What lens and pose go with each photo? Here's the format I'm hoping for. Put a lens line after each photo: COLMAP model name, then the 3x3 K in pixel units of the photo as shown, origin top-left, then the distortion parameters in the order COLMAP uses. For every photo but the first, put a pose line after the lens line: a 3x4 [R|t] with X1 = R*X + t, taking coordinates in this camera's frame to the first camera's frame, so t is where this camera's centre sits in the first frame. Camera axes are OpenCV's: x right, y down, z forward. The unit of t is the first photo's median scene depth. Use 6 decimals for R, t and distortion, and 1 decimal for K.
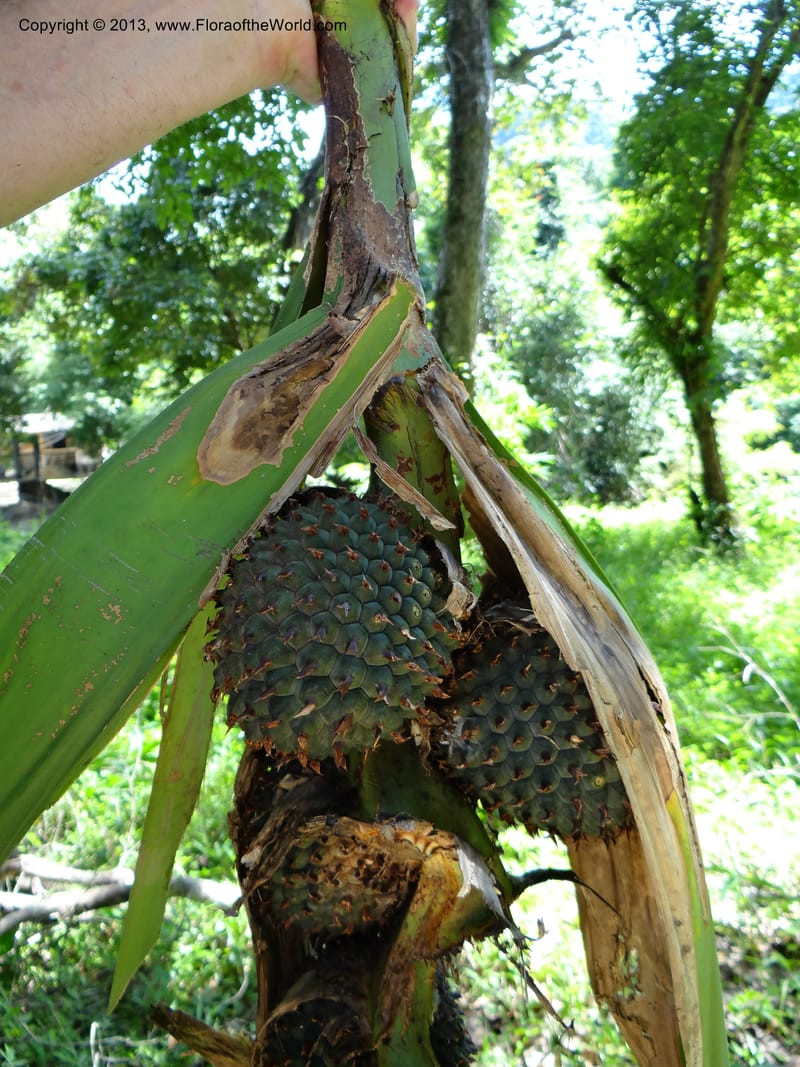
lens RADIAL K [[830.6, 0, 396.7], [0, 830.6, 526.2], [0, 0, 1]] dist [0.006246, -0.012034]
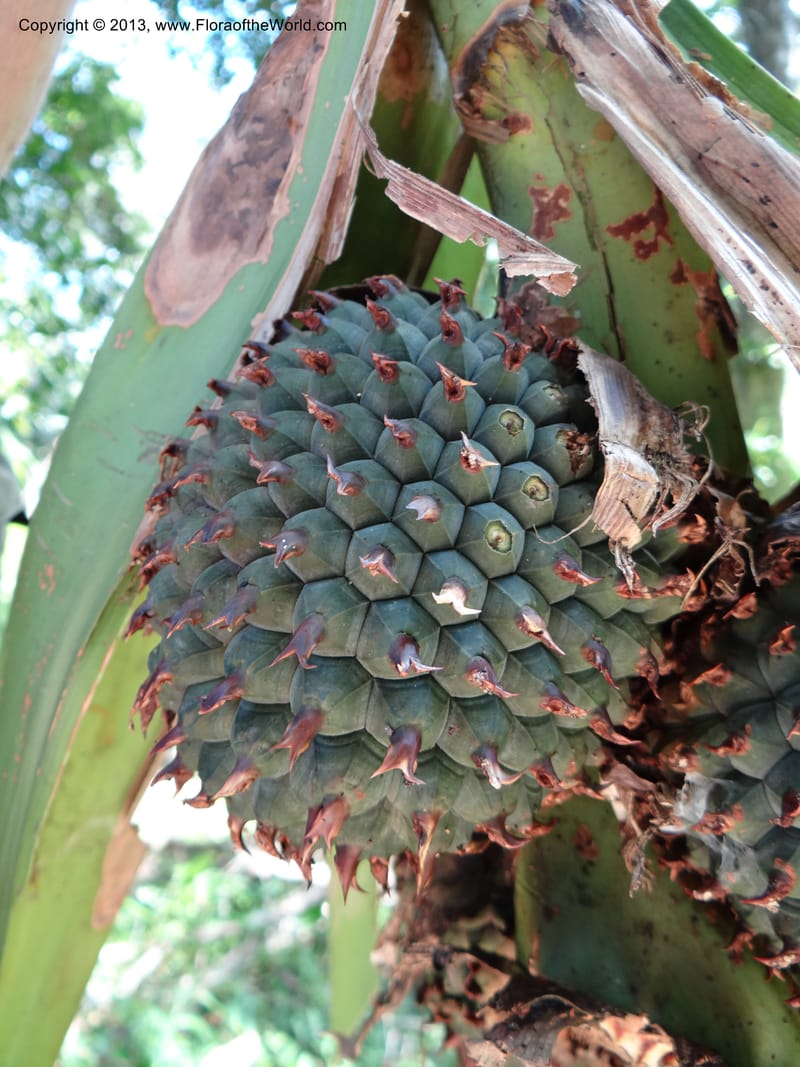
lens RADIAL K [[902.0, 0, 398.0], [0, 902.0, 541.9], [0, 0, 1]] dist [-0.002483, -0.013929]
pose [[0.863036, -0.076255, -0.499354, 0.177061], [0.135072, 0.987381, 0.082666, 0.056602], [0.486749, -0.138792, 0.862445, 0.549140]]
